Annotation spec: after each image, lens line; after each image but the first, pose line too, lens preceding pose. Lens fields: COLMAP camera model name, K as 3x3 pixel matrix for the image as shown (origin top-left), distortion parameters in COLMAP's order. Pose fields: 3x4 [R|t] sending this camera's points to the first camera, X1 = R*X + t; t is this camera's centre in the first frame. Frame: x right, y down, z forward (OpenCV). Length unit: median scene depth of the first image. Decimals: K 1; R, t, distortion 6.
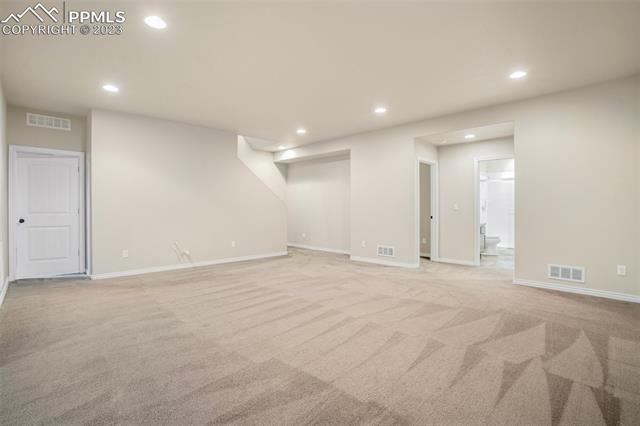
lens RADIAL K [[302.4, 0, 316.5], [0, 302.4, 216.1], [0, 0, 1]] dist [-0.051119, 0.019195]
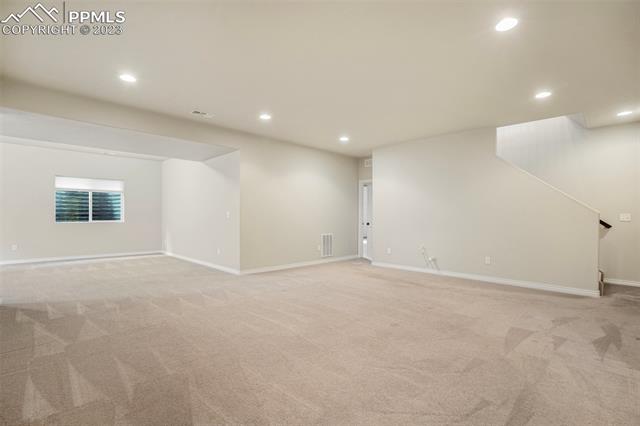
lens RADIAL K [[302.4, 0, 316.5], [0, 302.4, 216.1], [0, 0, 1]] dist [-0.051119, 0.019195]
pose [[0.034251, 0.000384, -0.999413, 0.522169], [-0.033791, 0.999429, -0.000774, -0.011980], [0.998842, 0.033798, 0.034244, 0.490022]]
